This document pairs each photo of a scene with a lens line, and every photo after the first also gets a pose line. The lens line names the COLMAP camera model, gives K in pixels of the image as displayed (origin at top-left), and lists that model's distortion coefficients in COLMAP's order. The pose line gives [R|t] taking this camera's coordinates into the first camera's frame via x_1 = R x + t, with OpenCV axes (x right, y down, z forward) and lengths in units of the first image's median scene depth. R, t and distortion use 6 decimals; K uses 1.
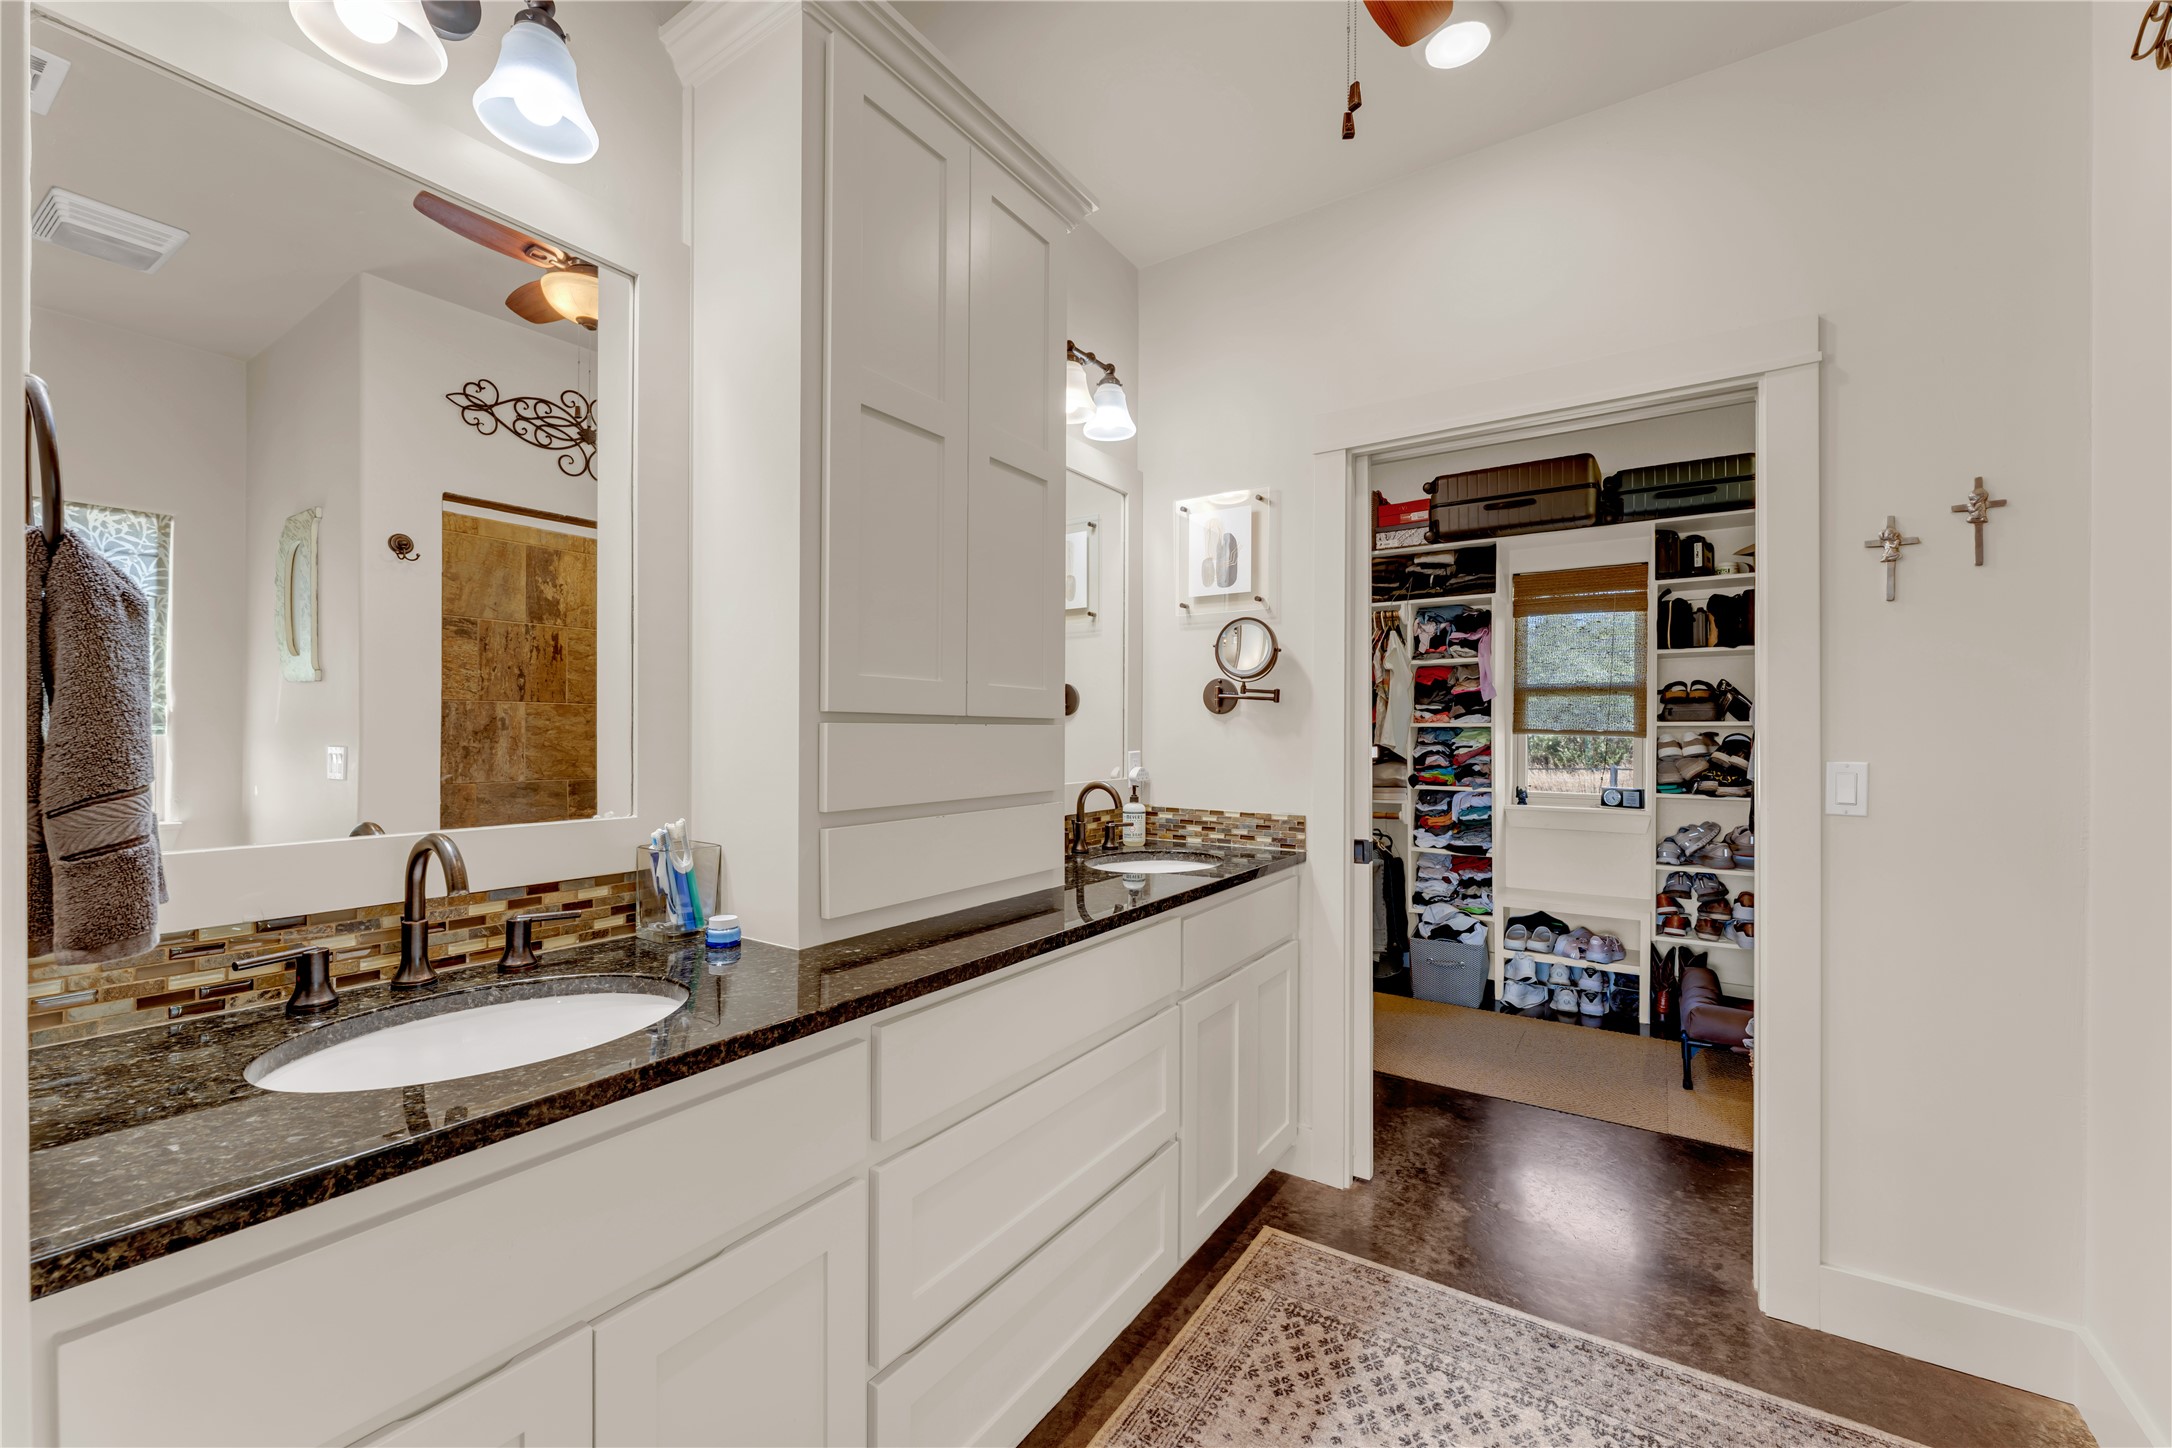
lens RADIAL K [[887.8, 0, 1066.4], [0, 887.8, 717.9], [0, 0, 1]] dist [0.000916, 0.000131]
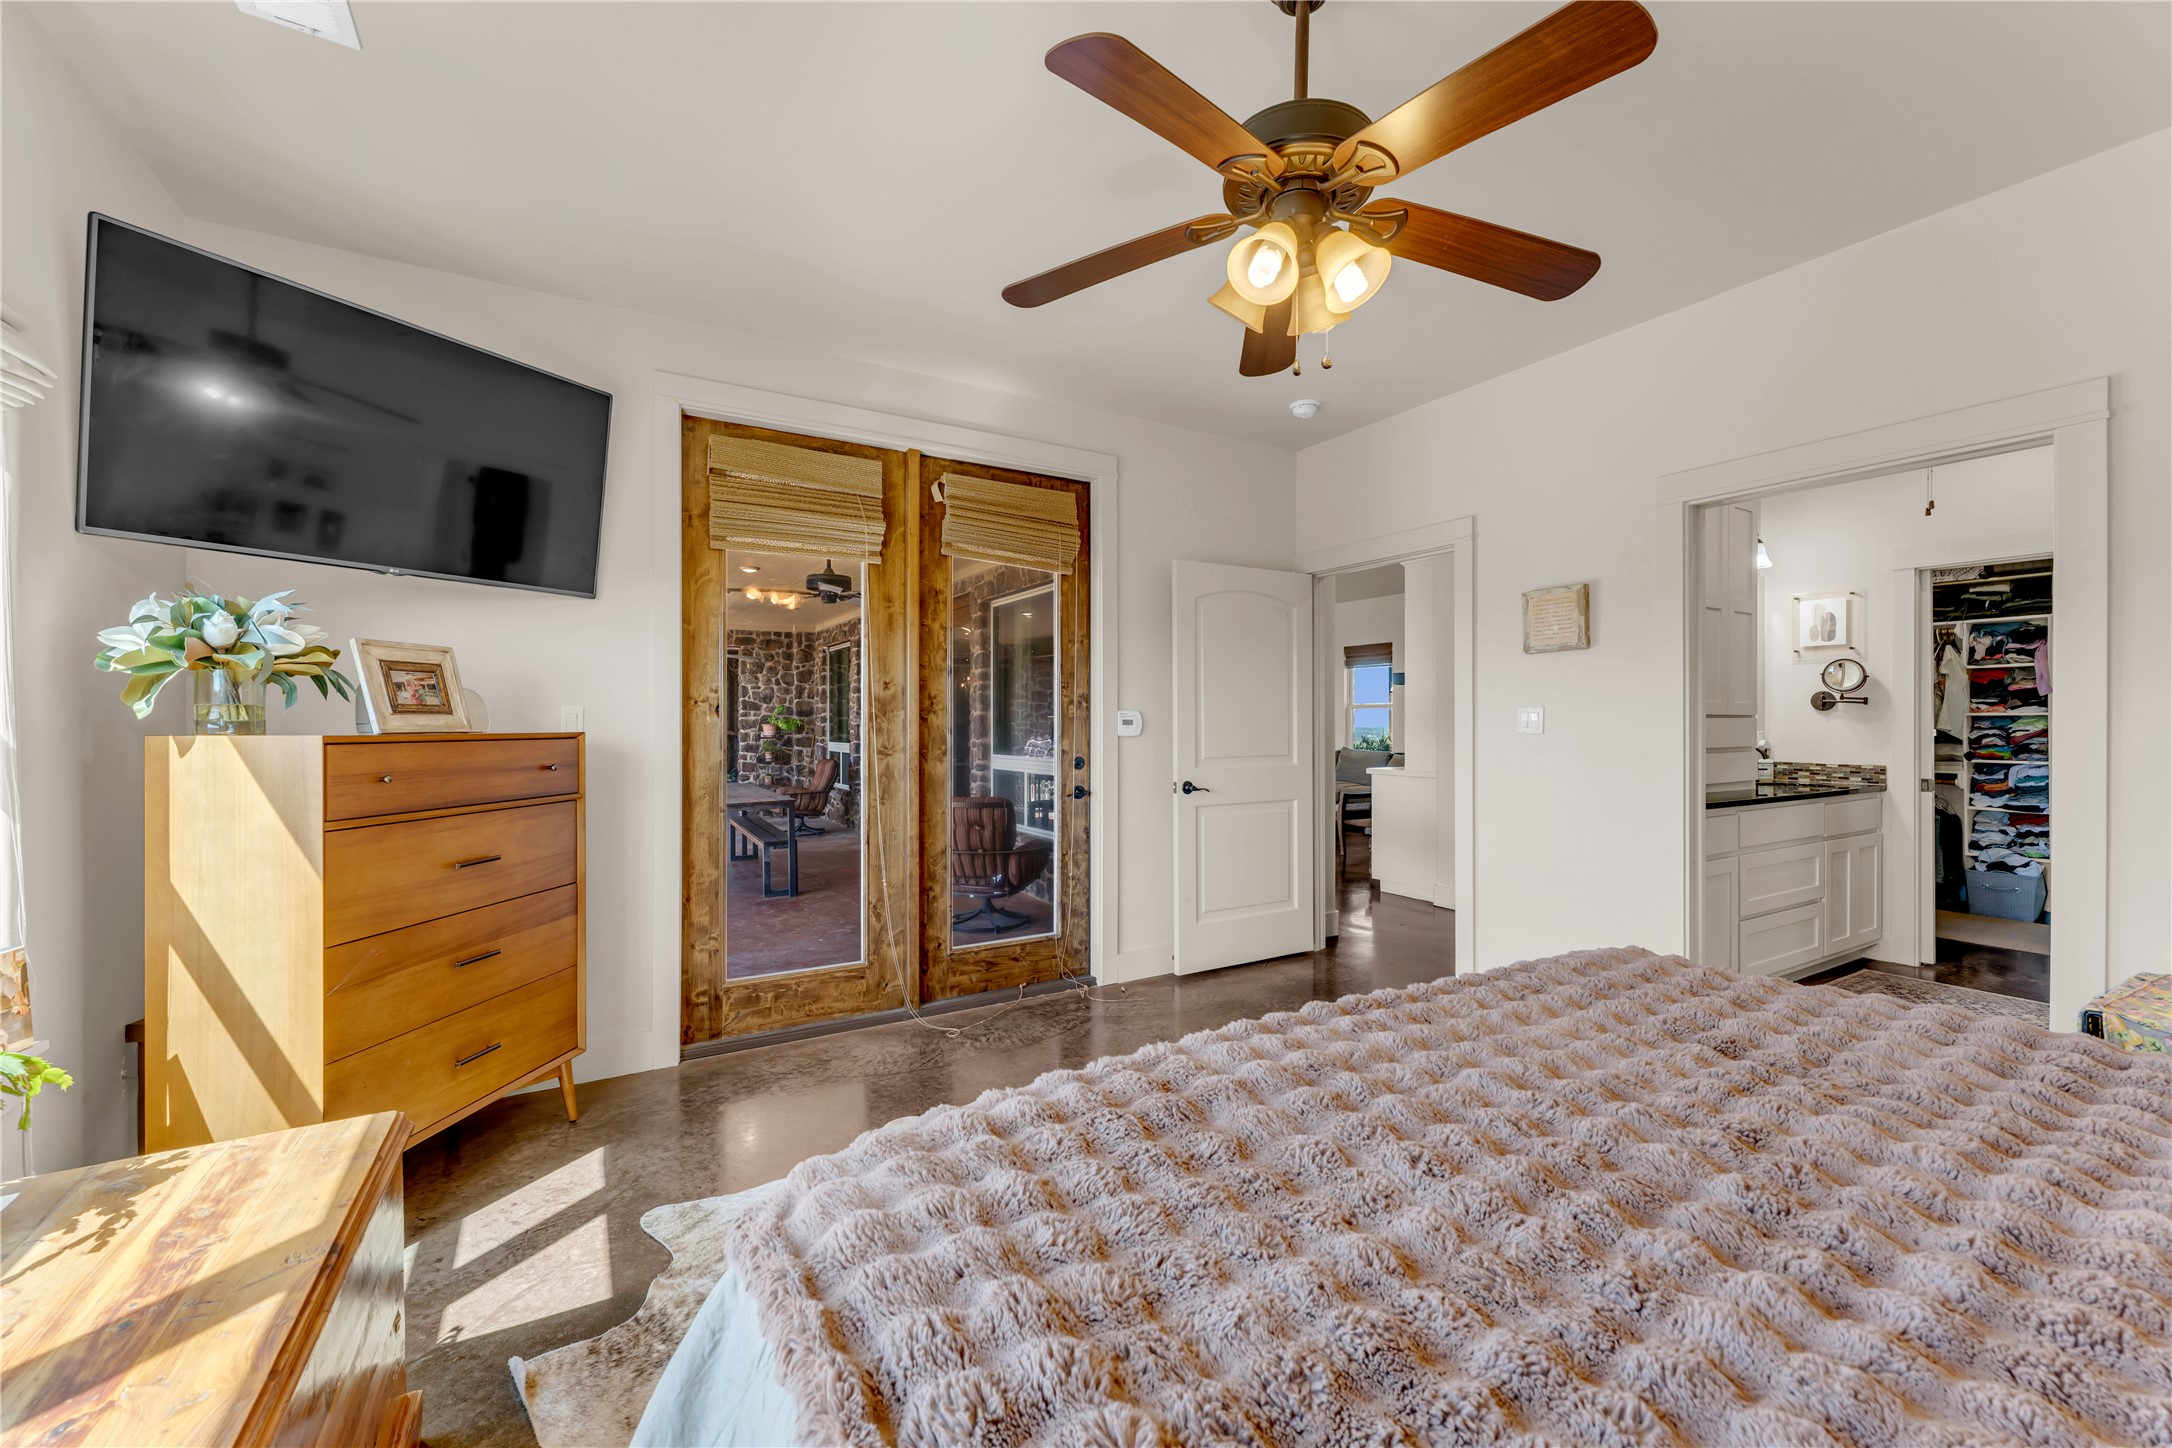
lens RADIAL K [[855.2, 0, 1086.0], [0, 855.2, 724.0], [0, 0, 1]] dist [-0.000713, -0.000068]
pose [[0.905894, -0.008580, -0.423418, -0.268397], [0.014285, 0.999845, 0.010303, -0.009981], [0.423264, -0.015382, 0.905876, -0.727042]]
